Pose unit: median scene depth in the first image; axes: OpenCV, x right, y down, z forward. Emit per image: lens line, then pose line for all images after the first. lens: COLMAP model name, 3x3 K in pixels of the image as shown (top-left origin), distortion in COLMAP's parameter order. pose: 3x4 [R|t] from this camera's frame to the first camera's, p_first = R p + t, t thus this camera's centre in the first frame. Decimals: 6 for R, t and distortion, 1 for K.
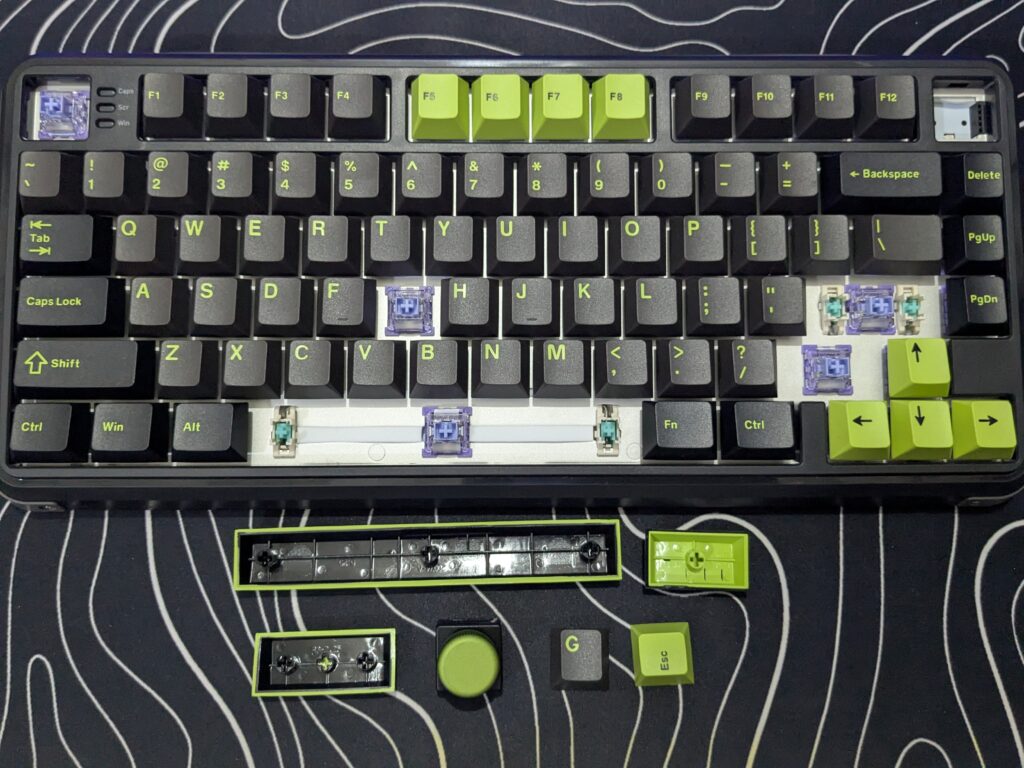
lens RADIAL K [[953.5, 0, 478.9], [0, 953.5, 346.7], [0, 0, 1]] dist [0.006081, 0.000000]
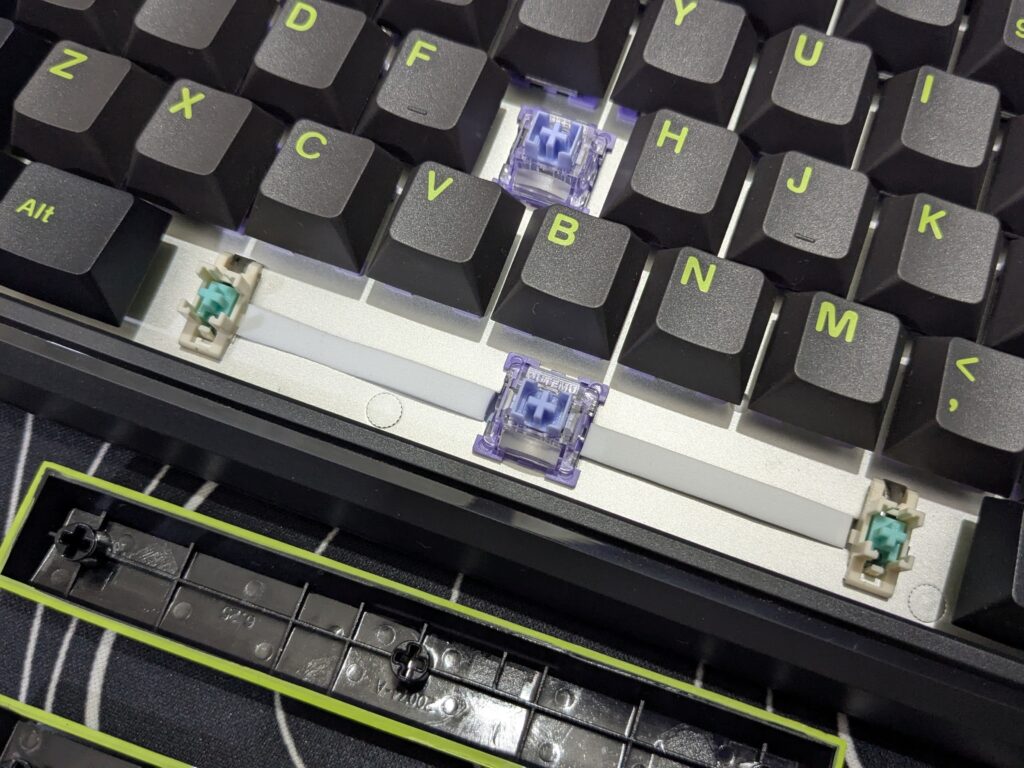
lens RADIAL K [[953.5, 0, 516.4], [0, 953.5, 364.3], [0, 0, 1]] dist [0.006081, 0.000000]
pose [[0.938300, 0.333552, -0.091299, -0.011590], [-0.343404, 0.929846, -0.132136, 0.130874], [0.040820, 0.155335, 0.987018, 0.542988]]
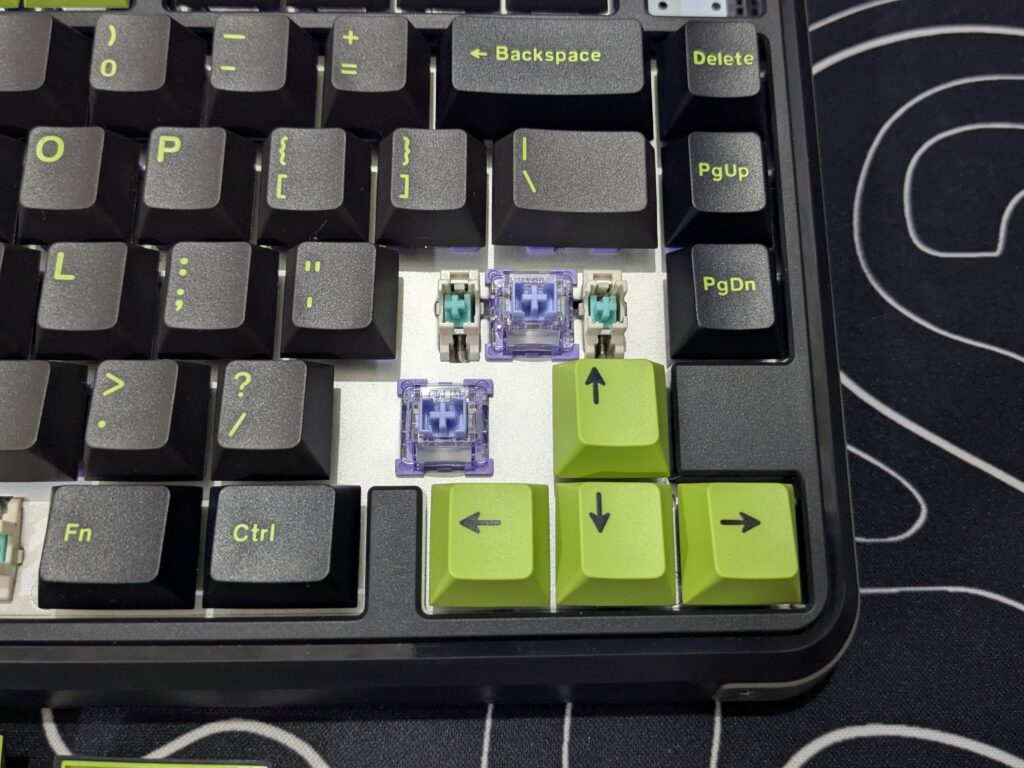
lens RADIAL K [[953.5, 0, 497.9], [0, 953.5, 367.2], [0, 0, 1]] dist [0.006081, 0.000000]
pose [[0.999696, 0.000320, 0.024674, 0.386446], [0.003151, 0.990073, -0.140521, 0.065039], [-0.024474, 0.140556, 0.989770, 0.495202]]
